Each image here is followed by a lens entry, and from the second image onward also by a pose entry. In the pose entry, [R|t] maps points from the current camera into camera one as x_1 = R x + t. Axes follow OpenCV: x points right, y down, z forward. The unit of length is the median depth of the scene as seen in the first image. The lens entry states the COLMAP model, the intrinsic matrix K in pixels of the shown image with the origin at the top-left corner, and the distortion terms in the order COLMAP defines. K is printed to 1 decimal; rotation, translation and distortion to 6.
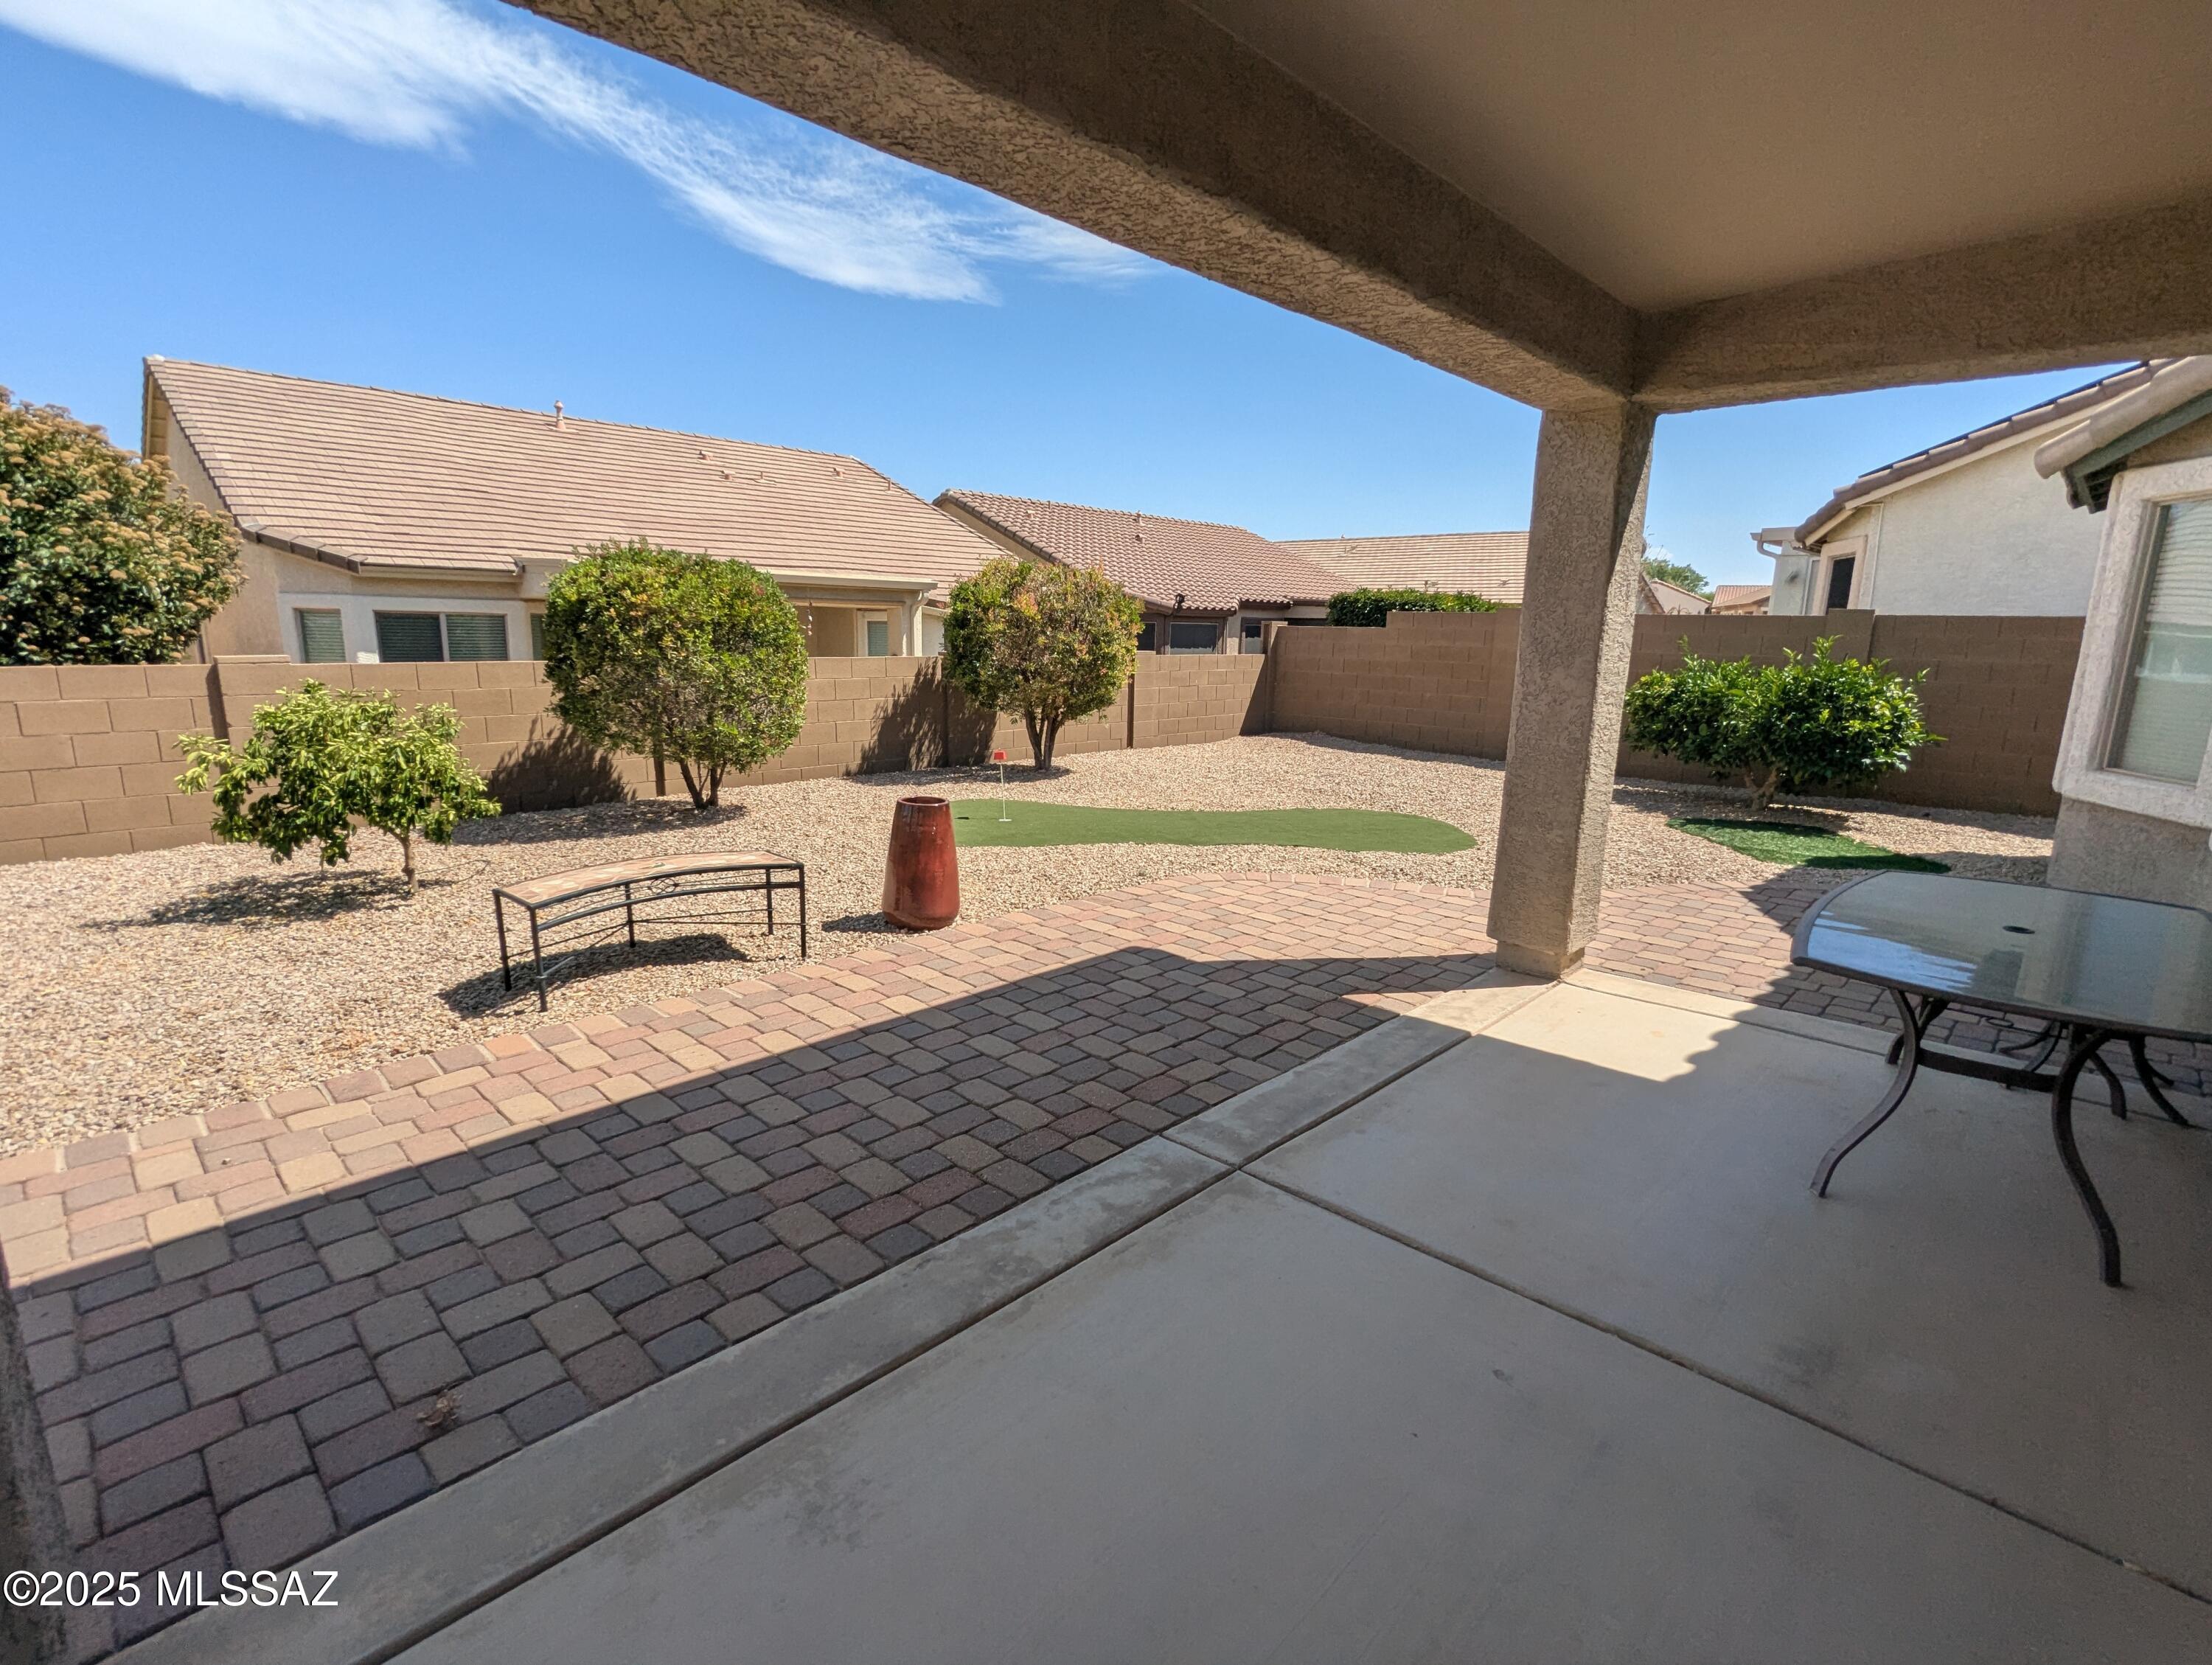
lens RADIAL K [[1044.9, 0, 1109.2], [0, 1044.9, 839.0], [0, 0, 1]] dist [-0.002999, -0.000134]
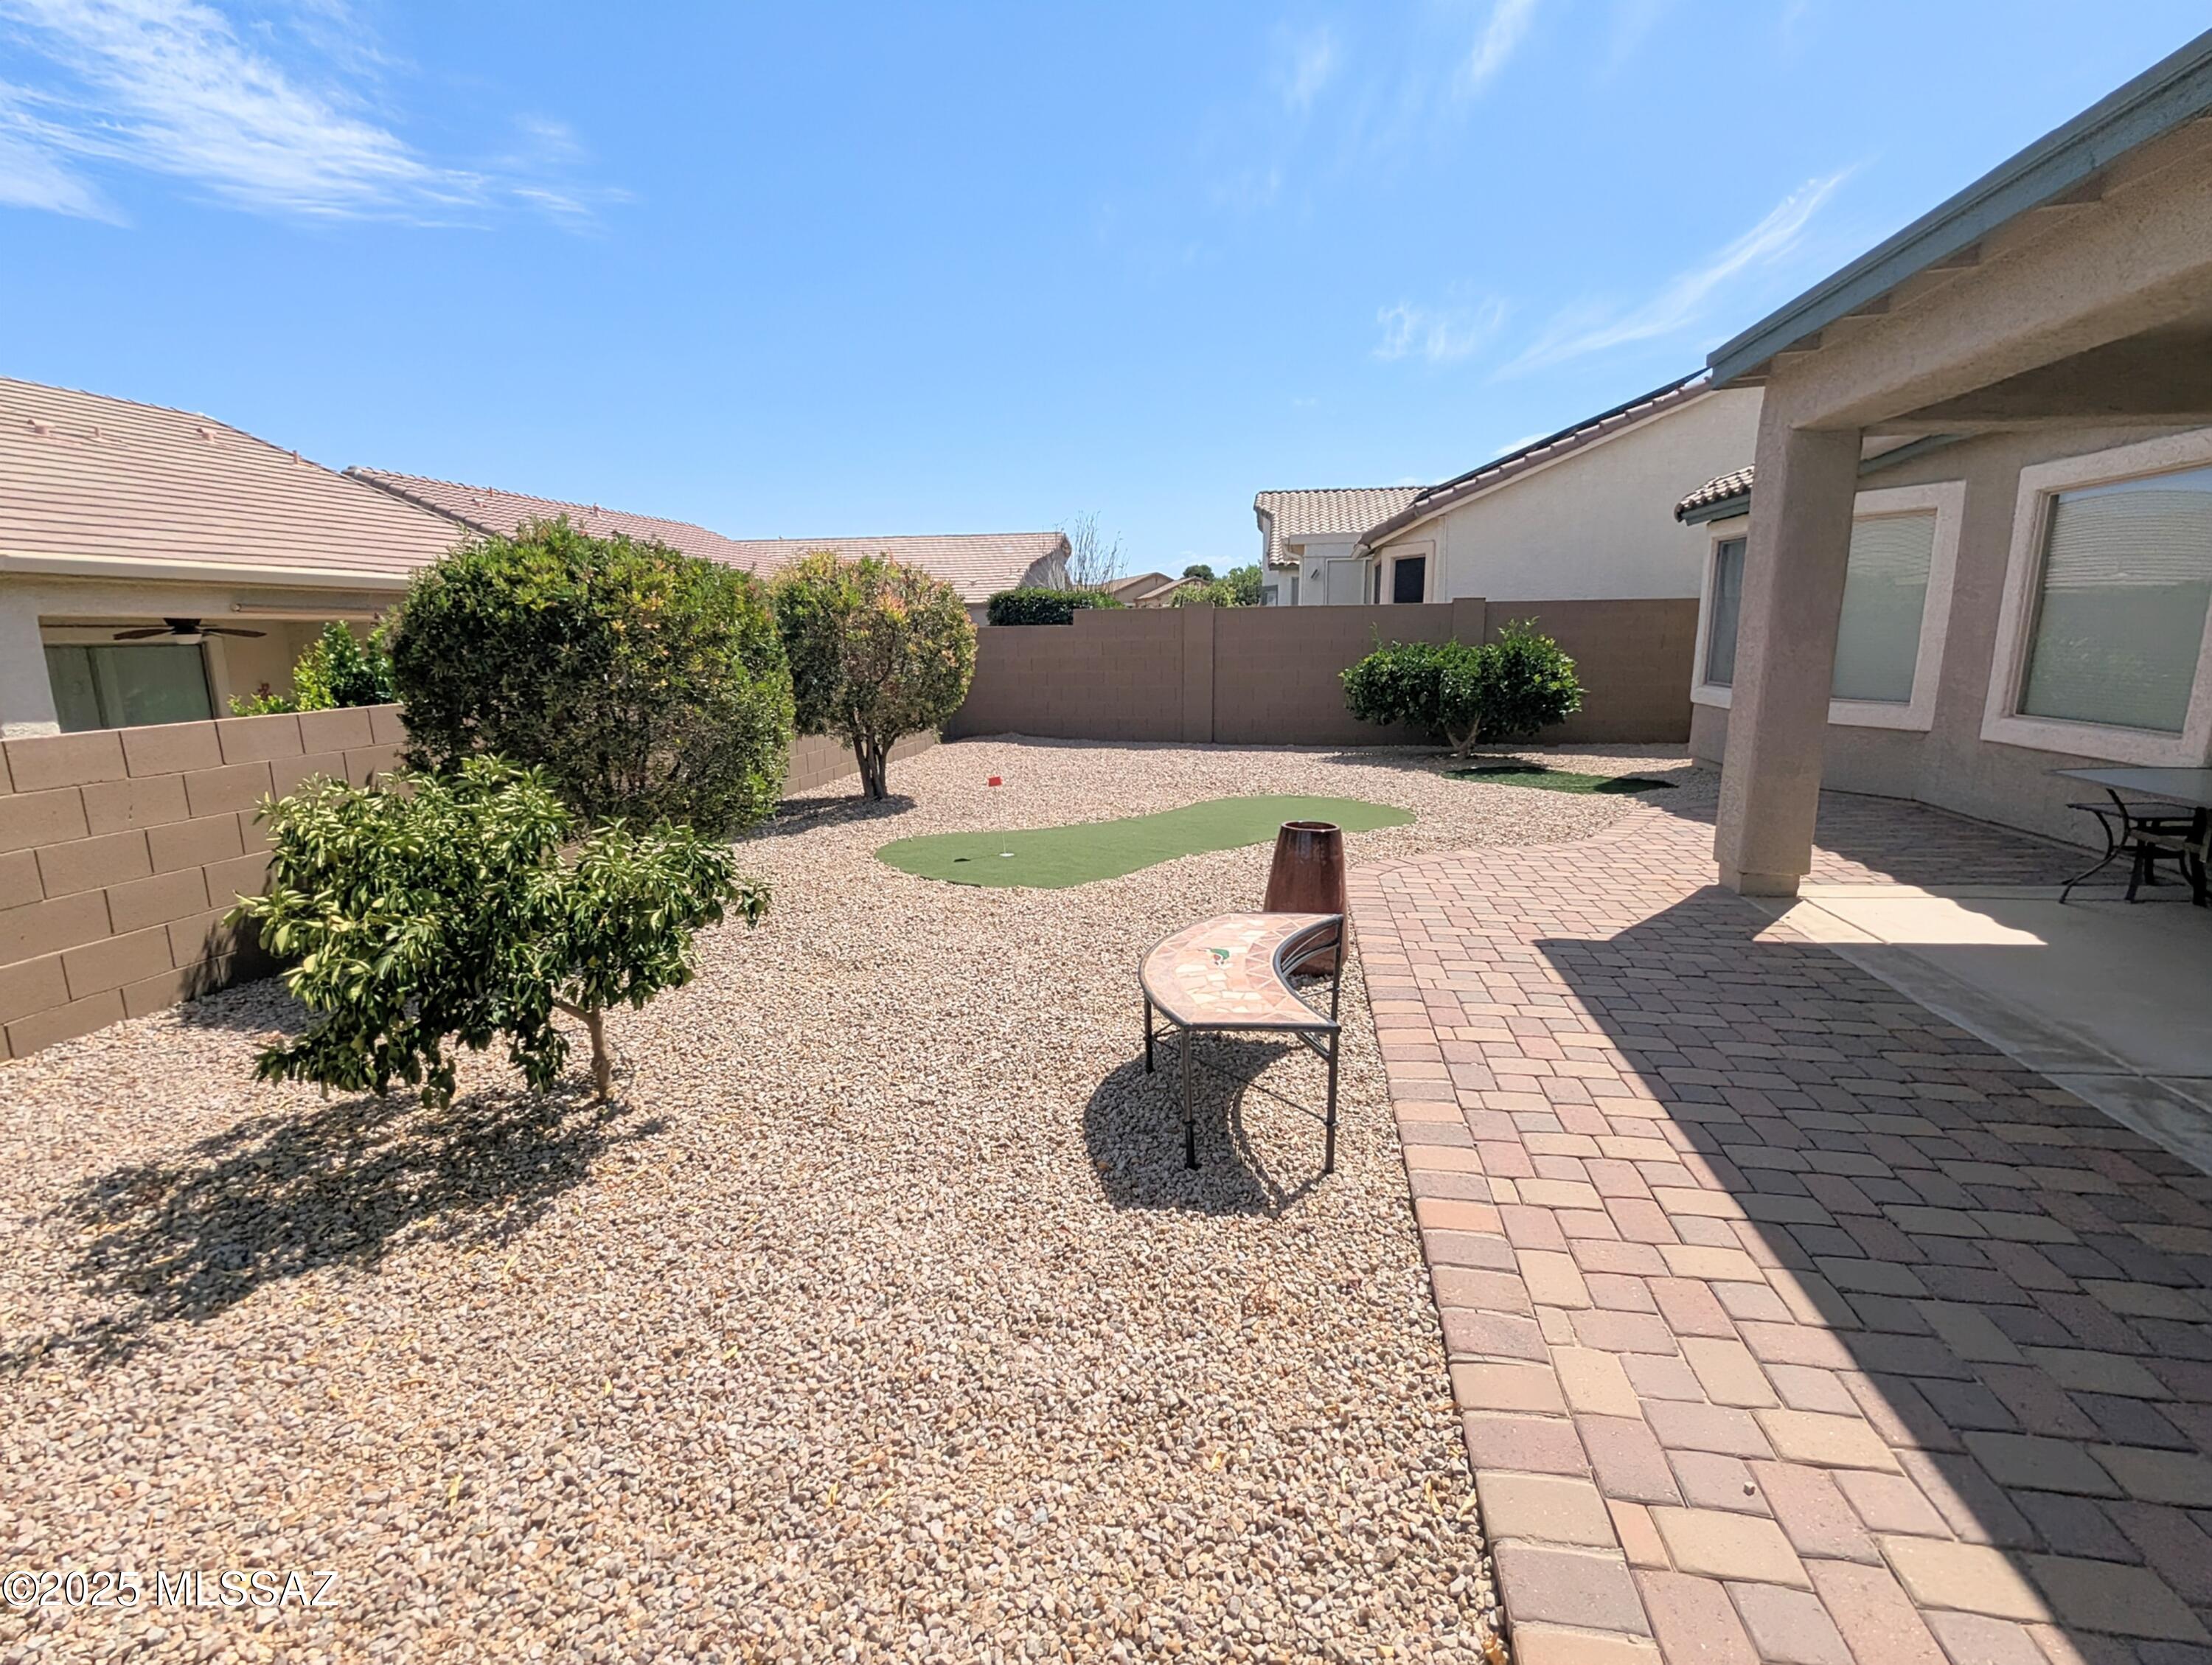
lens RADIAL K [[1044.9, 0, 1109.2], [0, 1044.9, 839.0], [0, 0, 1]] dist [-0.002999, -0.000134]
pose [[0.826750, -0.141606, 0.544455, -0.822805], [0.142764, 0.988931, 0.040422, -0.088134], [-0.544153, 0.044310, 0.837815, 0.380059]]
